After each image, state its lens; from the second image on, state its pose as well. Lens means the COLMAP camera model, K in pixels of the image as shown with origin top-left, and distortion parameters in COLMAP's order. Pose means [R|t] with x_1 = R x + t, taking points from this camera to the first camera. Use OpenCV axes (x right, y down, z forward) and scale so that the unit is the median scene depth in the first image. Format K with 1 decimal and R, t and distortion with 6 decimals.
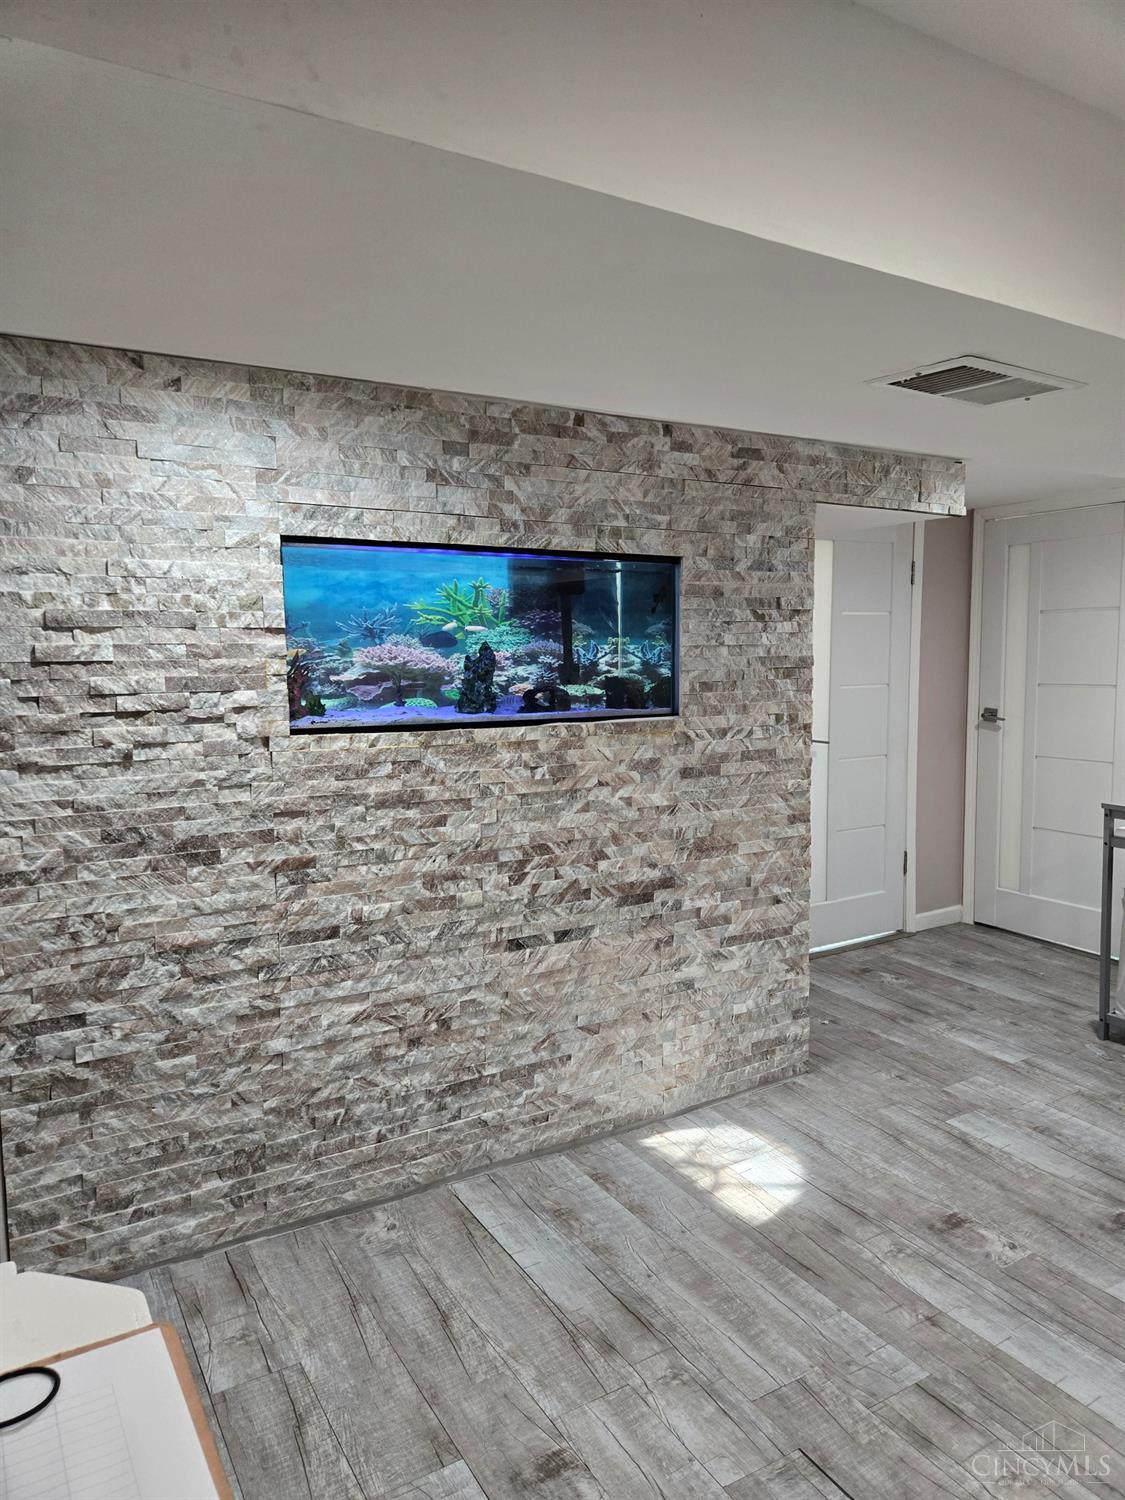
lens RADIAL K [[1003.5, 0, 574.2], [0, 1003.5, 743.2], [0, 0, 1]] dist [0.065585, -0.055316]
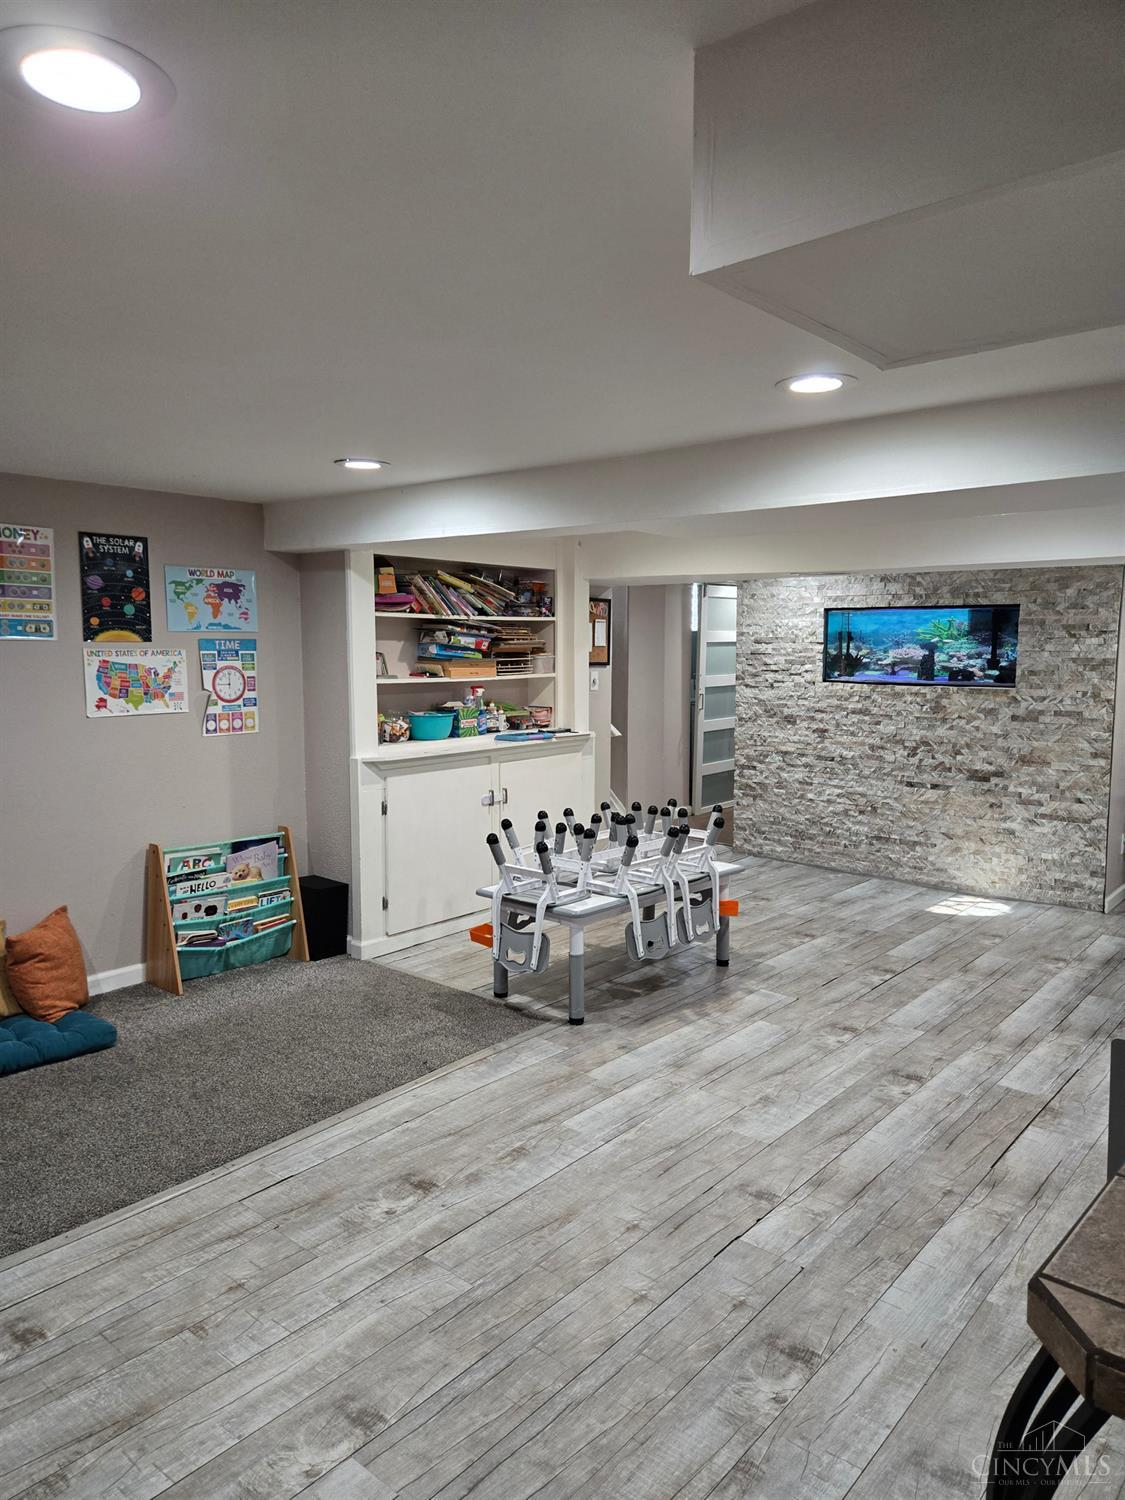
lens RADIAL K [[1003.5, 0, 574.4], [0, 1003.5, 755.7], [0, 0, 1]] dist [0.065585, -0.055316]
pose [[0.330952, 0.114606, -0.936662, 2.045891], [-0.097487, 0.991439, 0.086863, 0.018216], [0.938598, 0.062565, 0.339291, -0.526040]]
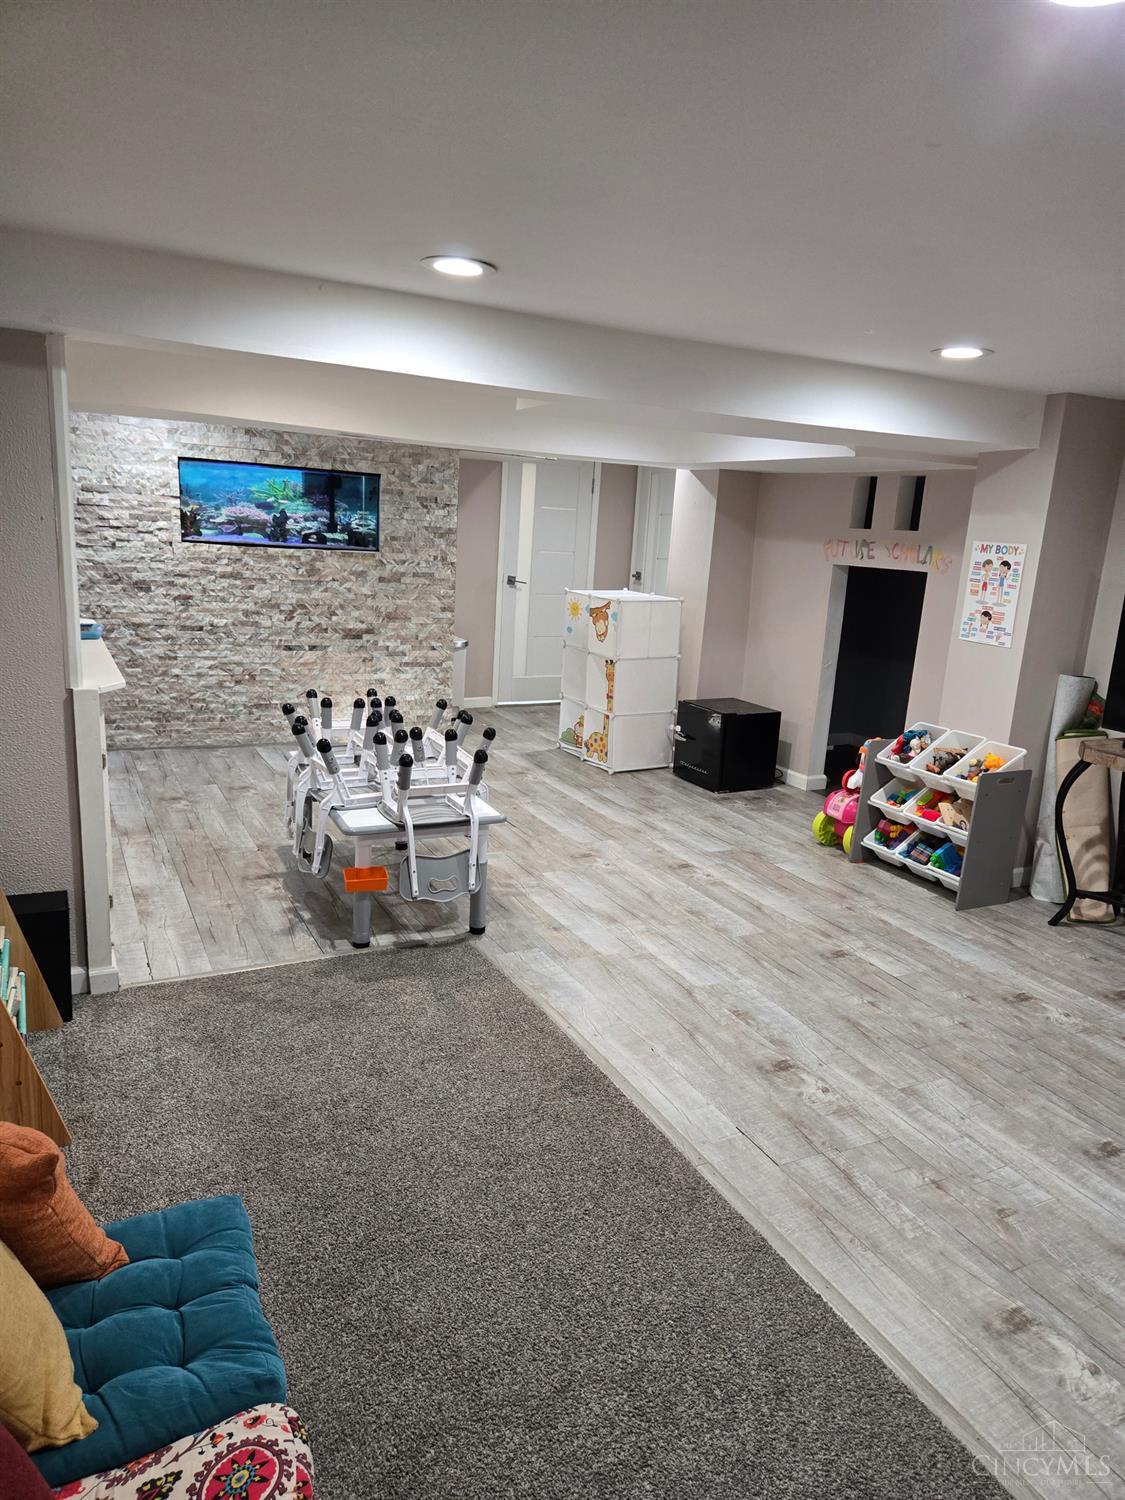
lens RADIAL K [[1003.5, 0, 557.5], [0, 1003.5, 755.6], [0, 0, 1]] dist [0.065585, -0.055316]
pose [[0.995378, 0.080947, -0.051673, 0.776424], [-0.073345, 0.988119, 0.135062, 0.102805], [0.061992, -0.130648, 0.989489, -1.402918]]
